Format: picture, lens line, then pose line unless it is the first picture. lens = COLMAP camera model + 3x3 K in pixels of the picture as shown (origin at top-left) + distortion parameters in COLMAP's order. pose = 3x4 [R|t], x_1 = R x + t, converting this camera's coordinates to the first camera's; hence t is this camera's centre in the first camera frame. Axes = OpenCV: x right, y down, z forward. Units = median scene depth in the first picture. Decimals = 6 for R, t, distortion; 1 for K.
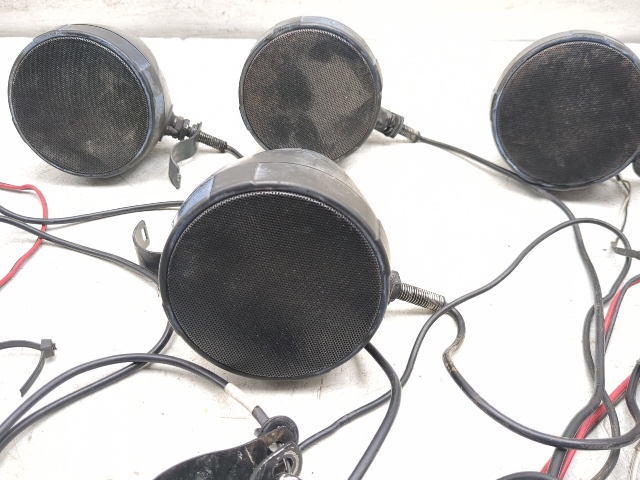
lens RADIAL K [[586.7, 0, 320.0], [0, 586.7, 240.0], [0, 0, 1]] dist [0.058590, -0.166255]
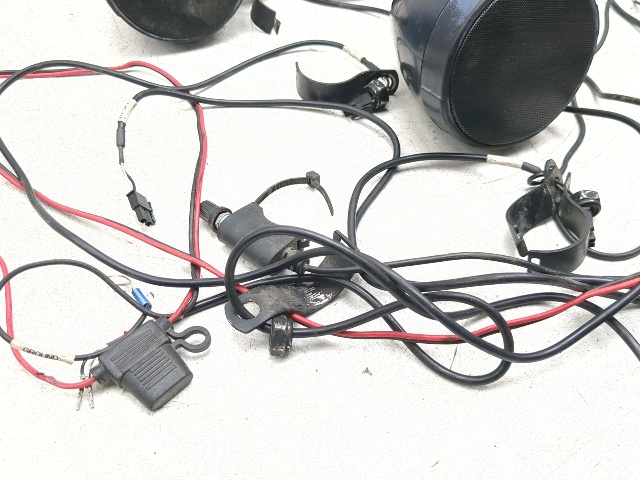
lens RADIAL K [[586.7, 0, 320.0], [0, 586.7, 240.0], [0, 0, 1]] dist [0.058590, -0.166255]
pose [[0.914367, -0.298116, 0.273970, -0.607427], [0.232476, 0.940564, 0.247576, 0.014723], [-0.331493, -0.162684, 0.929326, -0.051280]]
